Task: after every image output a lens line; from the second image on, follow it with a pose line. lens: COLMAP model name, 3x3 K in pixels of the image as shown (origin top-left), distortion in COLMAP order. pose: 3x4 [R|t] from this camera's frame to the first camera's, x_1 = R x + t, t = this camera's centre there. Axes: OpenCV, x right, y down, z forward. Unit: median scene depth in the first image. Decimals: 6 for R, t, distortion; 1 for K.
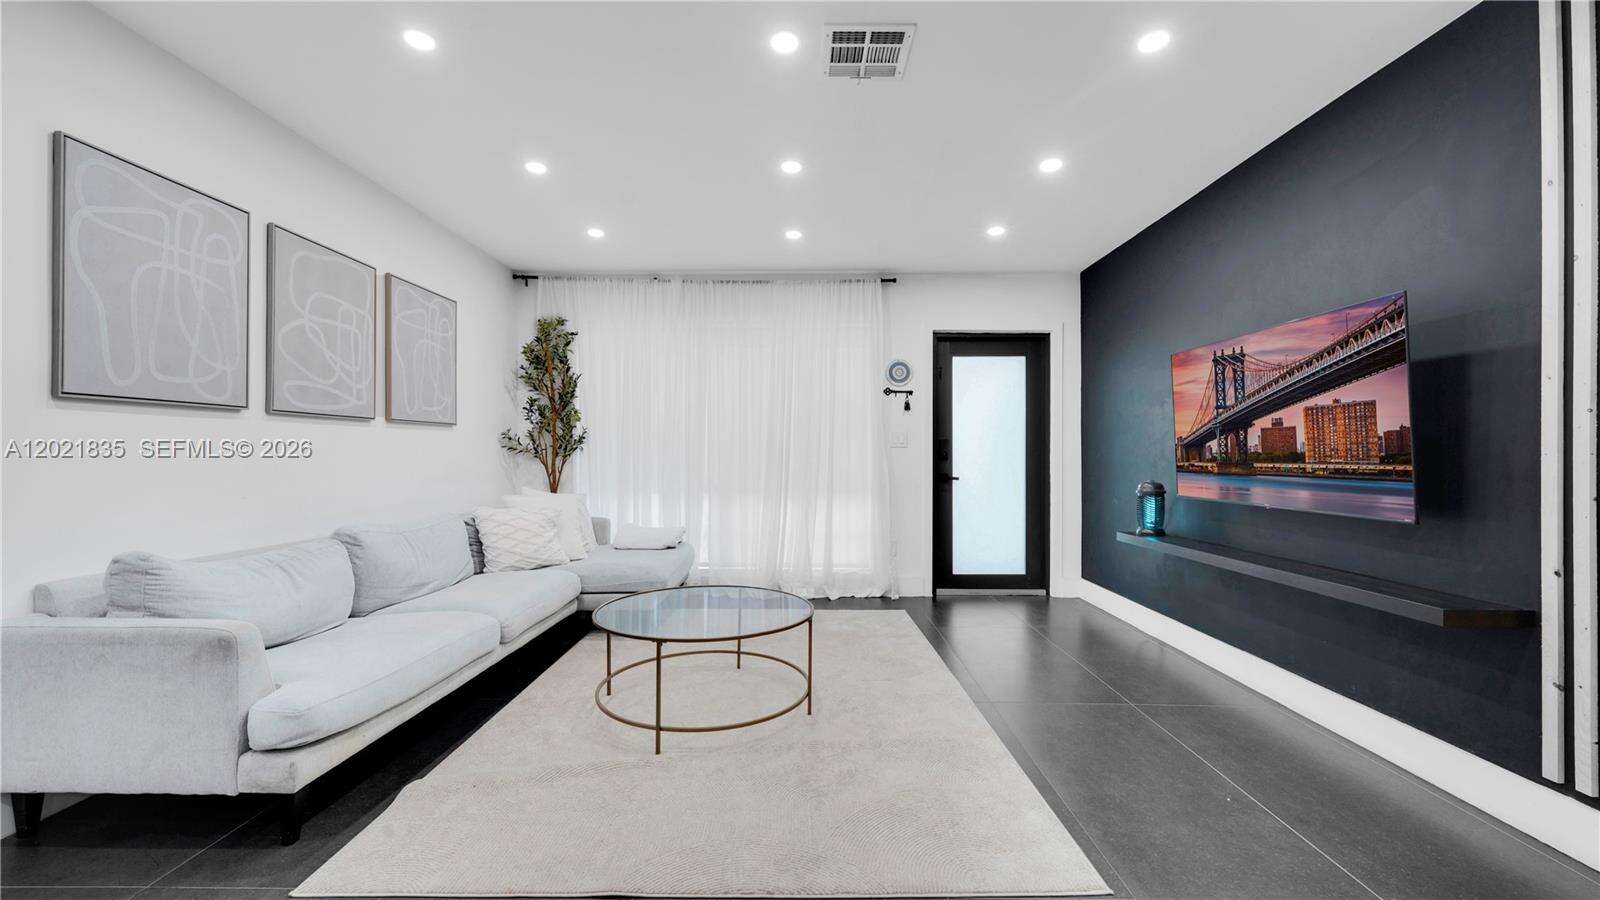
lens RADIAL K [[637.3, 0, 805.2], [0, 637.3, 453.6], [0, 0, 1]] dist [-0.000963, 0.000222]
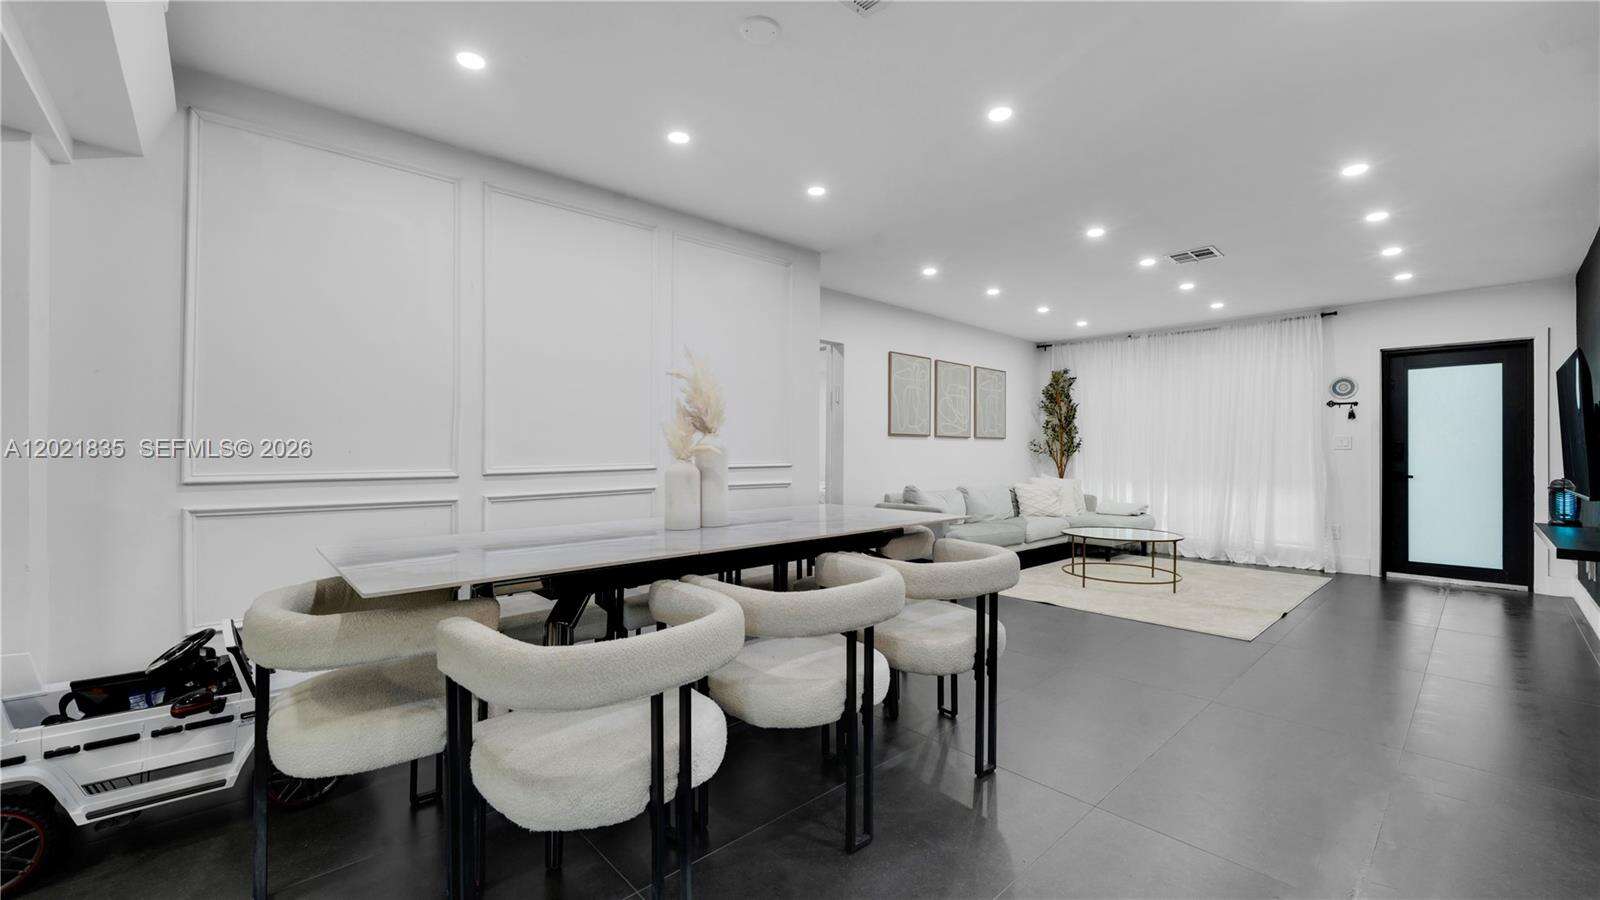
lens RADIAL K [[637.3, 0, 801.8], [0, 637.3, 451.5], [0, 0, 1]] dist [-0.000963, 0.000222]
pose [[0.691290, -0.001224, -0.722577, 0.315520], [-0.002829, 0.999986, -0.004401, 0.002487], [0.722572, 0.005087, 0.691277, -0.586437]]
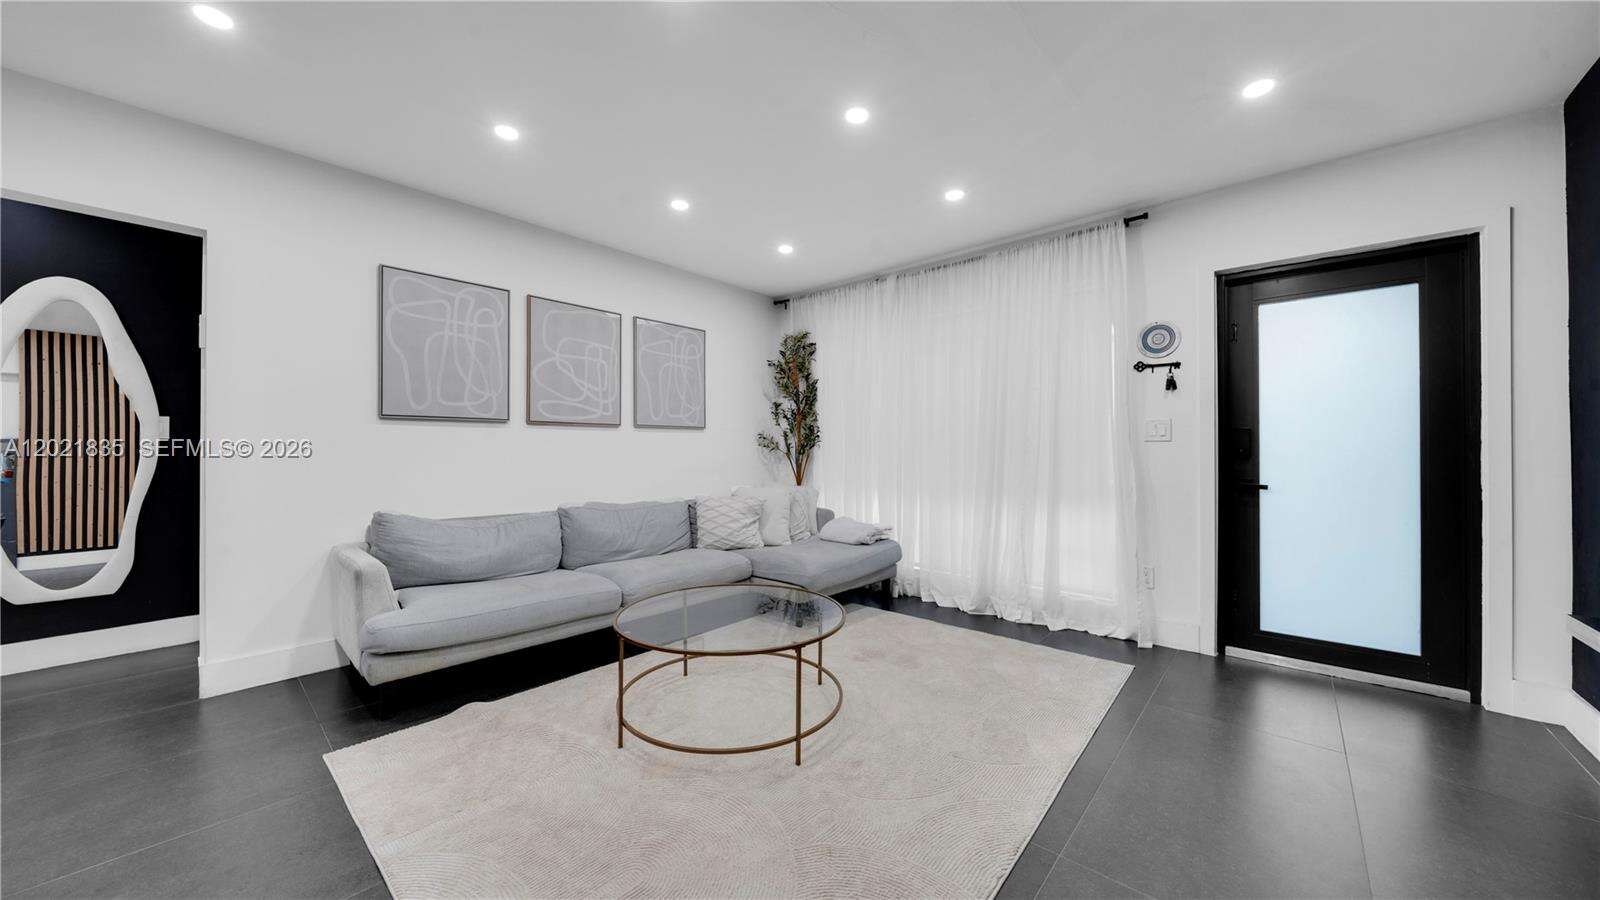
lens RADIAL K [[552.9, 0, 789.9], [0, 552.9, 449.5], [0, 0, 1]] dist [-0.005123, 0.000024]
pose [[0.746329, -0.003647, -0.665568, 0.257661], [0.001207, 0.999991, -0.004126, 0.002054], [0.665577, 0.002276, 0.746326, 0.246866]]
